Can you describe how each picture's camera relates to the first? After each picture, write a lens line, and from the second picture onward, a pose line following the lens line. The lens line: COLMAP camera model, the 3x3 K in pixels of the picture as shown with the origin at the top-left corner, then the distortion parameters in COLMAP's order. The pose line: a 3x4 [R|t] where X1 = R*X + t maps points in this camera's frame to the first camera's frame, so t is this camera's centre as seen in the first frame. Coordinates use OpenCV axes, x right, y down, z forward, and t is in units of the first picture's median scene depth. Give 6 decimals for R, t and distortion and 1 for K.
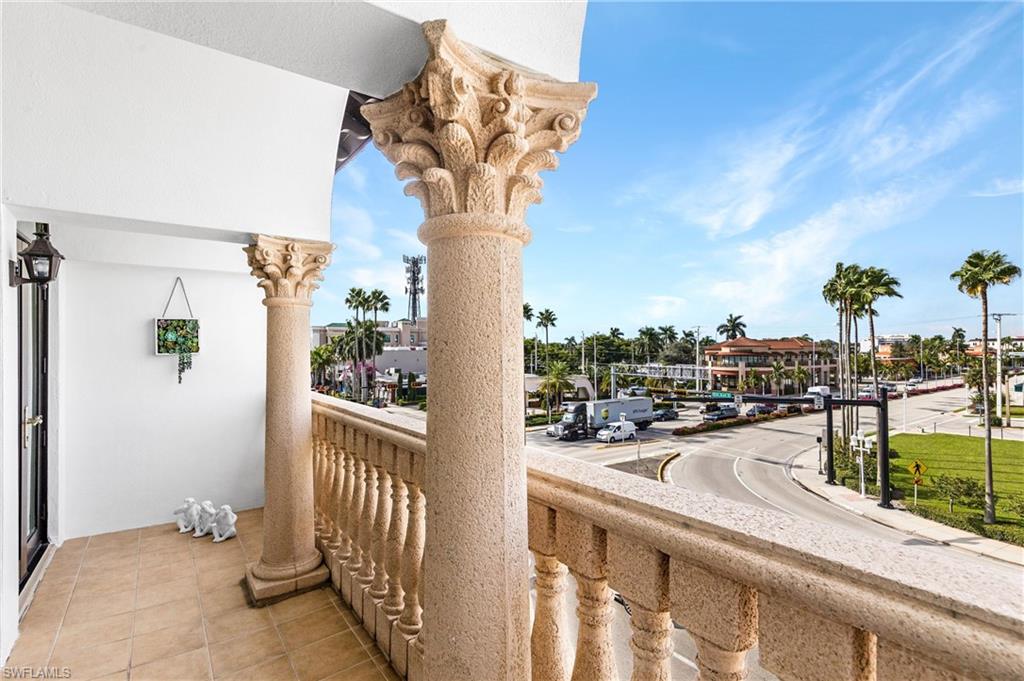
lens RADIAL K [[499.7, 0, 517.9], [0, 499.7, 341.0], [0, 0, 1]] dist [0.000973, 0.000593]
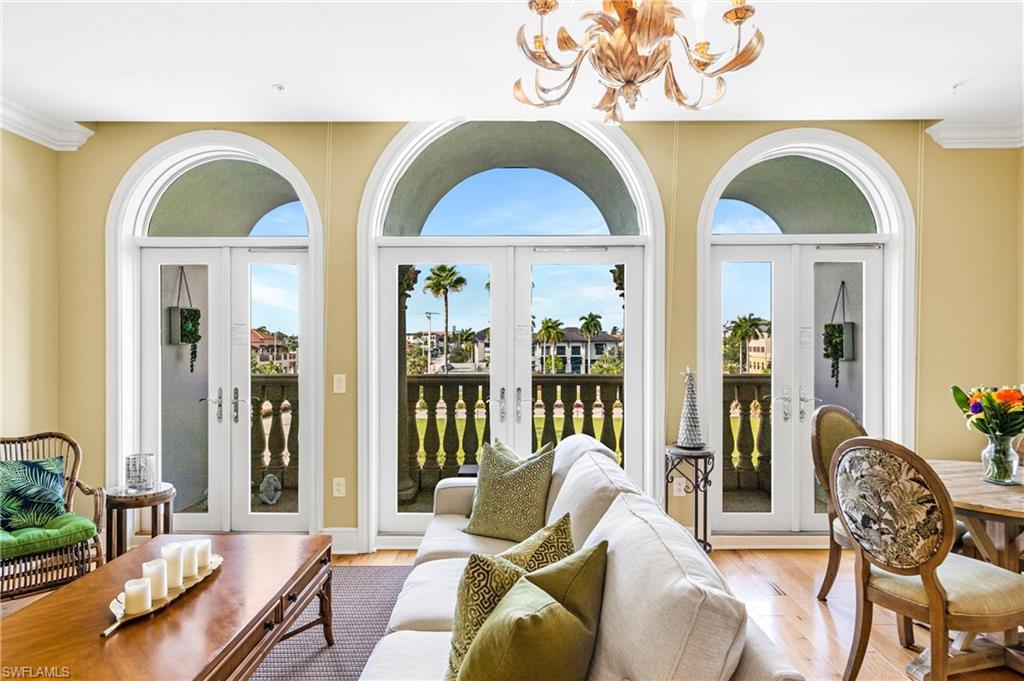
lens RADIAL K [[584.1, 0, 522.6], [0, 584.1, 341.5], [0, 0, 1]] dist [0.004422, -0.000299]
pose [[0.586432, 0.004425, 0.809986, -0.114303], [-0.015686, 0.999860, 0.005895, 0.002098], [-0.809846, -0.016162, 0.586419, 0.008526]]
